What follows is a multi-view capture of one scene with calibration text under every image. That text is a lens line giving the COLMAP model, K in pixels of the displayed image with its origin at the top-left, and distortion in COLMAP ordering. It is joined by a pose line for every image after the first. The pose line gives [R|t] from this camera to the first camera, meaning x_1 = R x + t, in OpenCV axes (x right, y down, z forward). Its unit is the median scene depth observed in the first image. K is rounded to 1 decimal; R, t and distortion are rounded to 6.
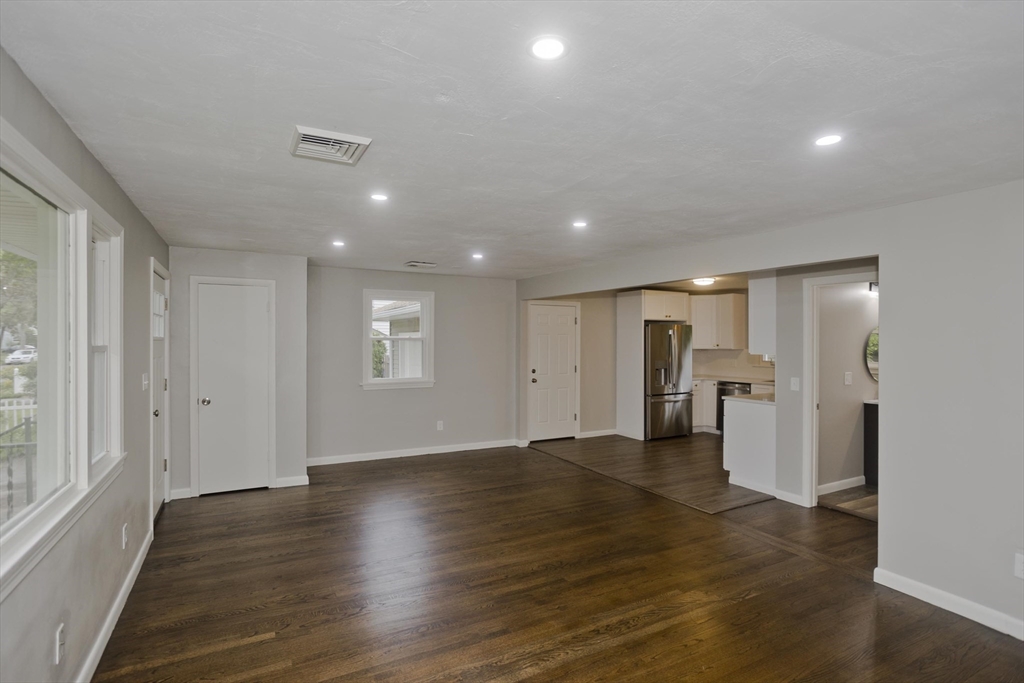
lens RADIAL K [[508.3, 0, 512.0], [0, 508.3, 341.5], [0, 0, 1]] dist [-0.048666, 0.029654]
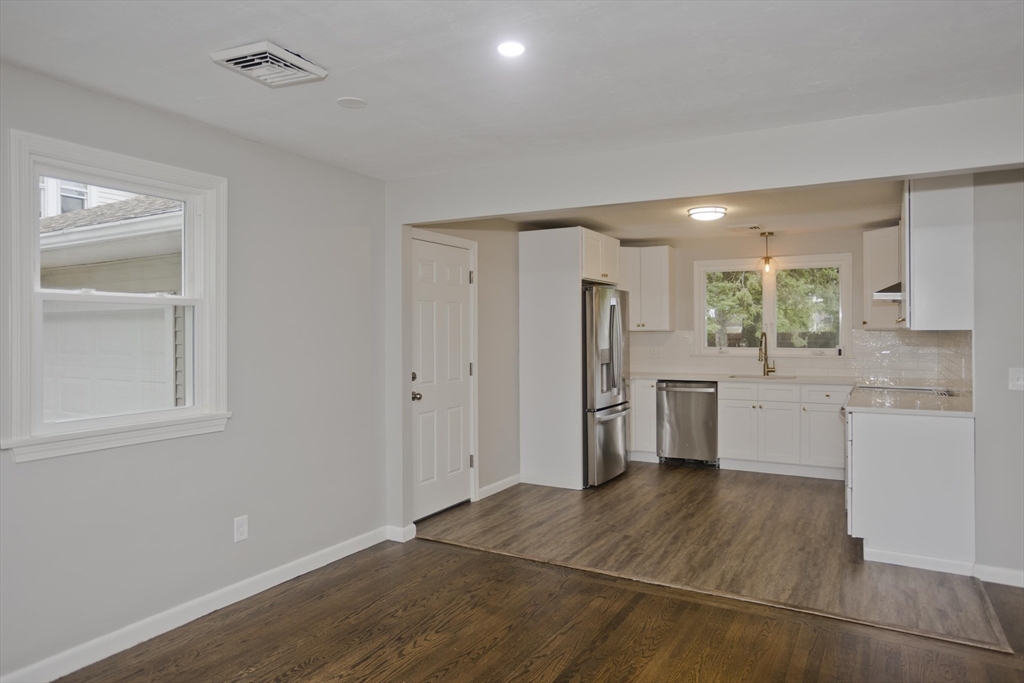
lens RADIAL K [[658.9, 0, 509.5], [0, 658.9, 331.0], [0, 0, 1]] dist [-0.047059, 0.047800]
pose [[0.849249, -0.006555, 0.527952, -0.294271], [0.007078, 0.999974, 0.001029, 0.021747], [-0.527945, 0.002863, 0.849274, 0.599998]]
